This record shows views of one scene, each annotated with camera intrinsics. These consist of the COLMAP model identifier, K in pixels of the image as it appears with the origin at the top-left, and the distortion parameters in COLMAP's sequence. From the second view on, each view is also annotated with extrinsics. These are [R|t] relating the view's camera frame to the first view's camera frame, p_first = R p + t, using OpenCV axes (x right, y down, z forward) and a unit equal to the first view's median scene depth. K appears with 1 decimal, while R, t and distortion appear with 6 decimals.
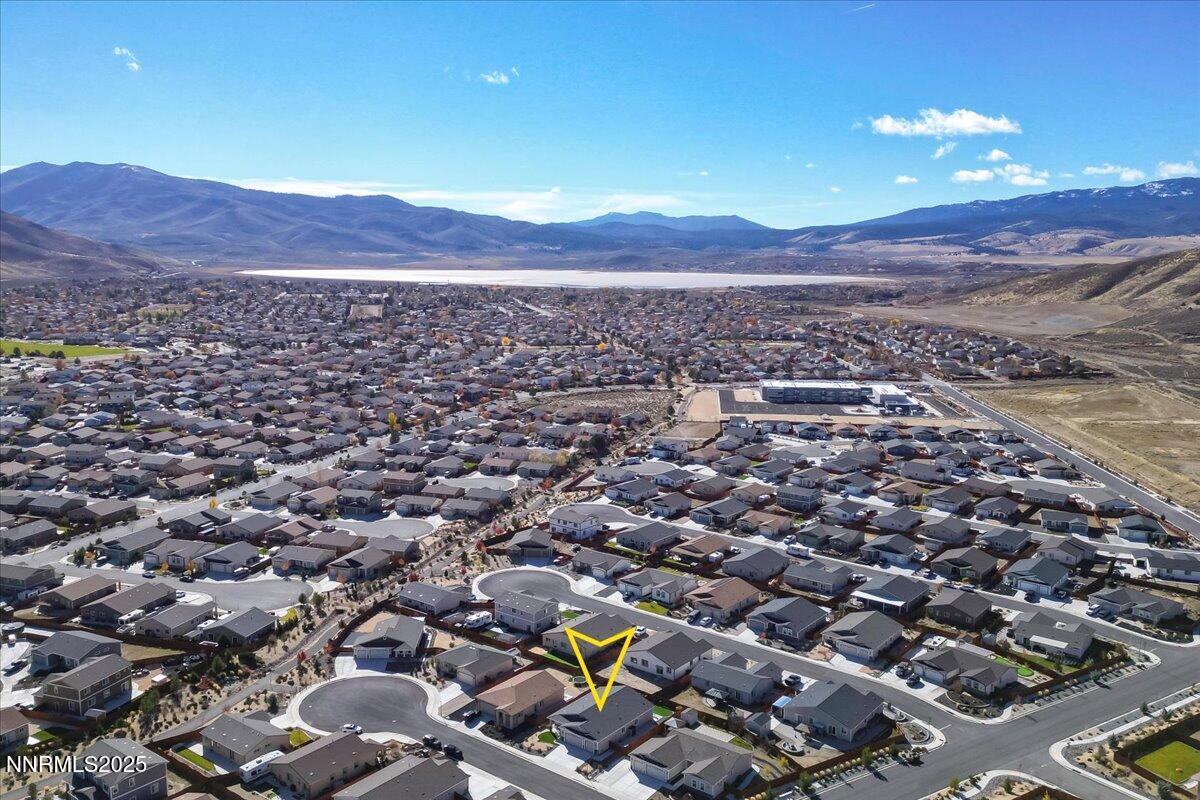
lens RADIAL K [[987.4, 0, 590.6], [0, 987.4, 403.5], [0, 0, 1]] dist [0.080629, -0.076956]
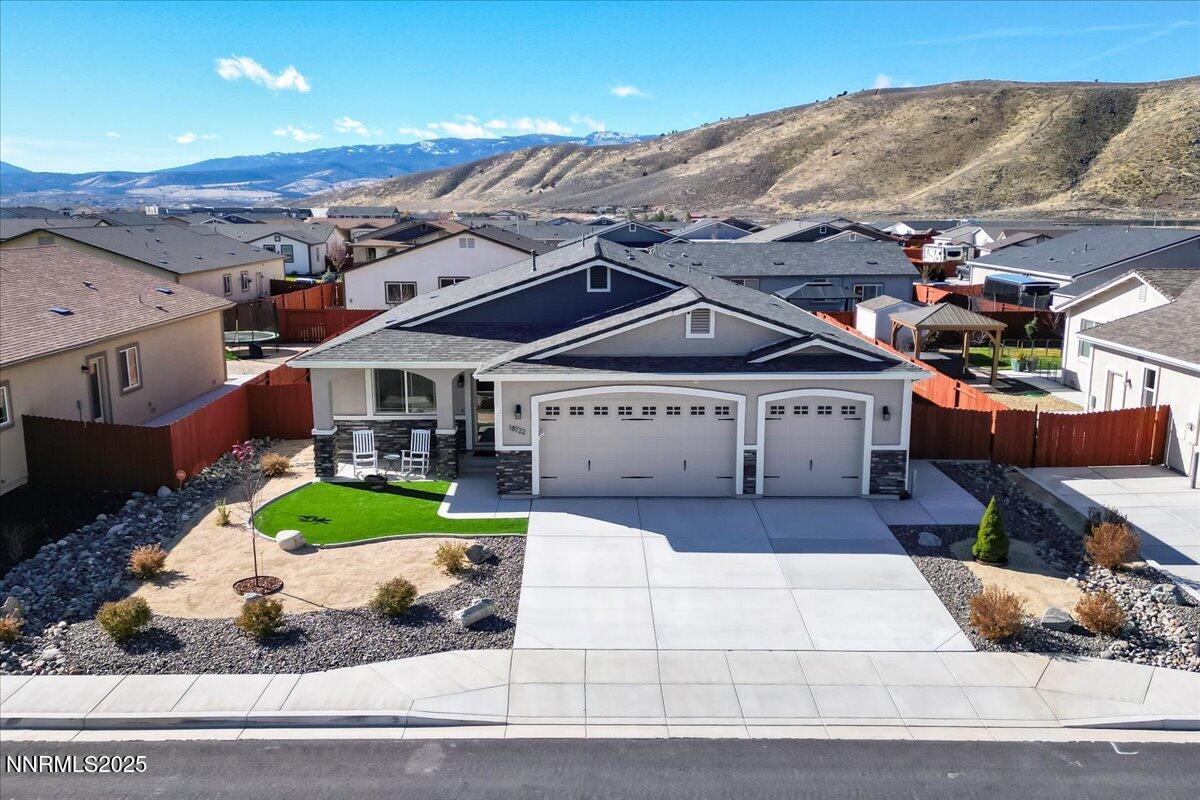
lens RADIAL K [[987.4, 0, 590.6], [0, 987.4, 403.5], [0, 0, 1]] dist [0.080629, -0.076956]
pose [[0.785212, -0.124012, 0.606681, -0.012557], [0.100590, 0.992273, 0.072640, 0.045694], [-0.611002, 0.003988, 0.791619, 0.128826]]
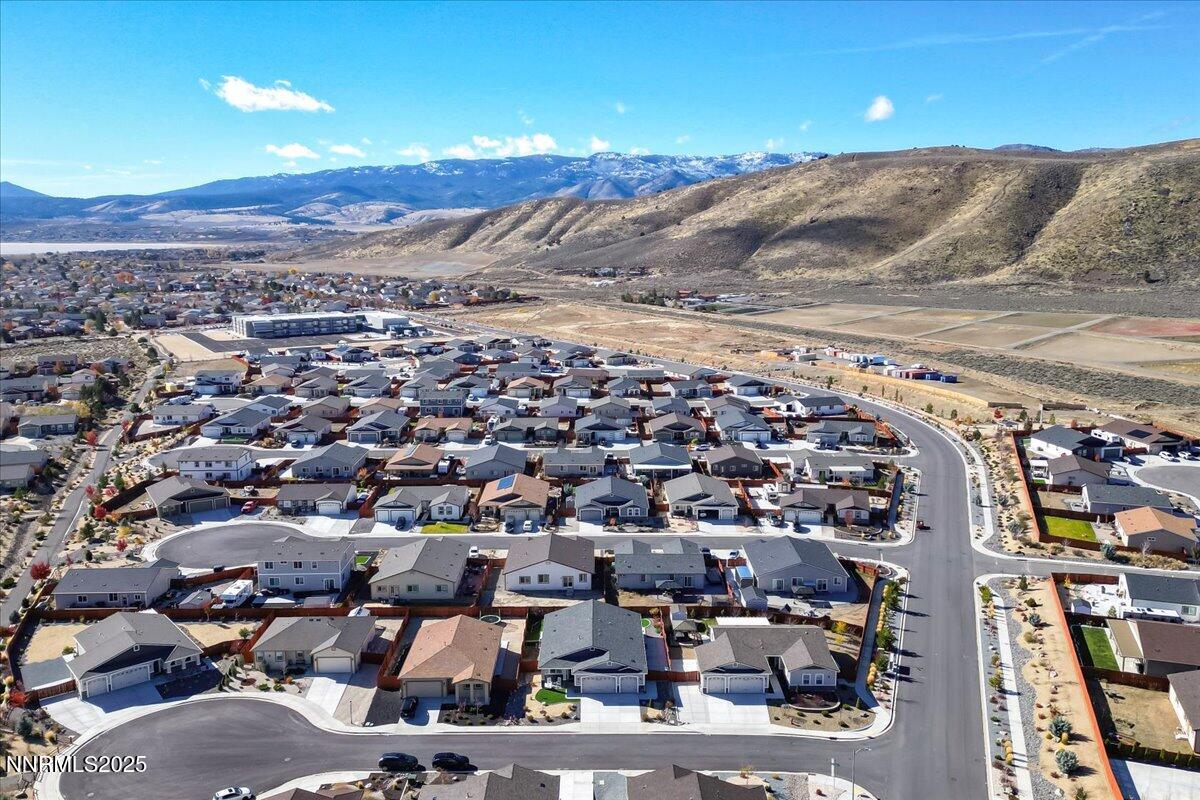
lens RADIAL K [[987.4, 0, 590.6], [0, 987.4, 403.5], [0, 0, 1]] dist [0.080629, -0.076956]
pose [[0.786823, -0.119819, 0.605437, -0.056531], [0.105661, 0.992642, 0.059133, 0.015696], [-0.608067, 0.017444, 0.793694, 0.066674]]
